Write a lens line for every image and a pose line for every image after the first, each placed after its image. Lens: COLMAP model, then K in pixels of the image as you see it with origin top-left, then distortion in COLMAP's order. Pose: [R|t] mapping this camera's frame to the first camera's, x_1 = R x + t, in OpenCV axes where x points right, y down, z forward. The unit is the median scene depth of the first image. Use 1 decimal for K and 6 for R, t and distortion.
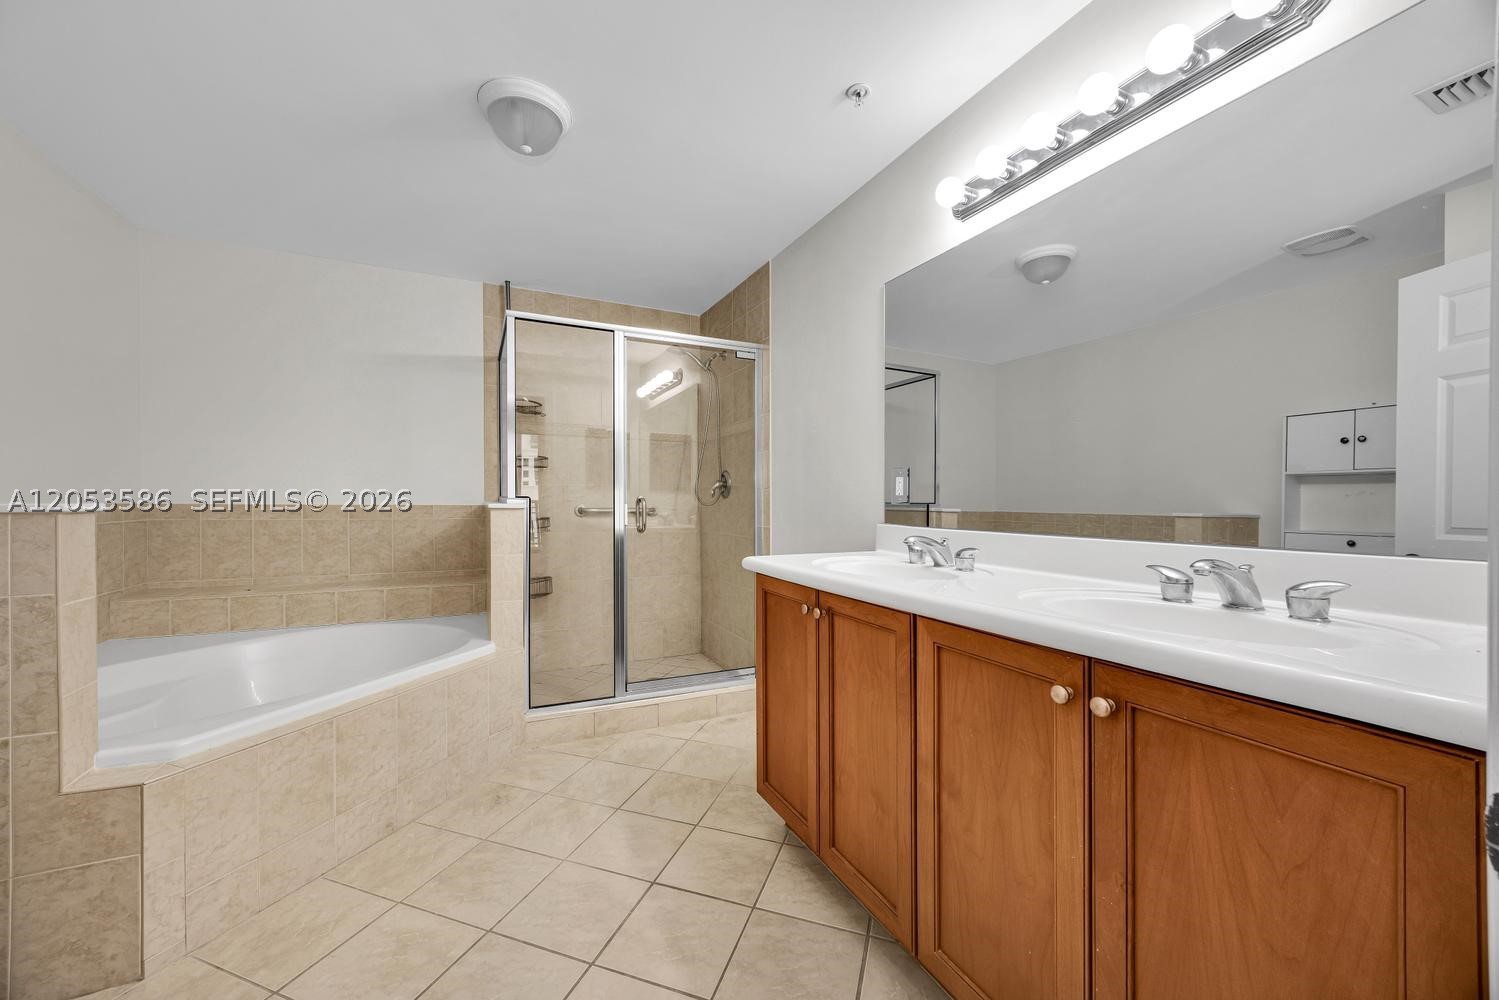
lens RADIAL K [[577.1, 0, 748.9], [0, 577.1, 507.8], [0, 0, 1]] dist [0.000063, 0.000051]
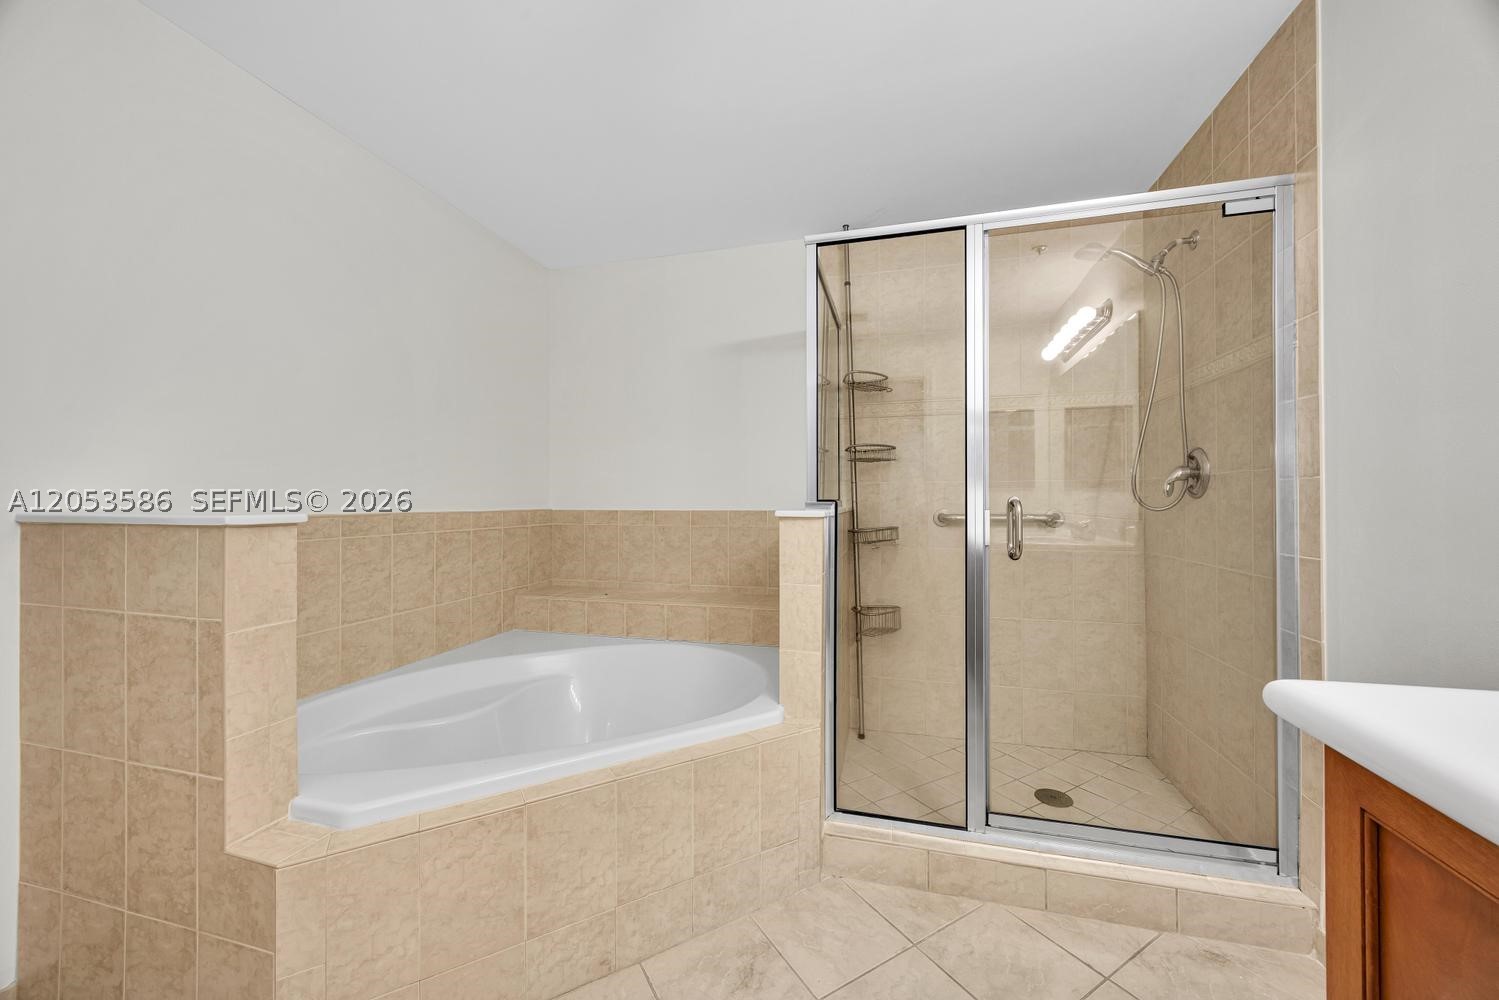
lens RADIAL K [[577.1, 0, 748.9], [0, 577.1, 507.8], [0, 0, 1]] dist [0.000063, 0.000051]
pose [[0.764713, -0.002367, -0.644367, -0.016441], [0.000516, 0.999995, -0.003061, -0.007342], [0.644371, 0.002008, 0.764710, 0.385093]]
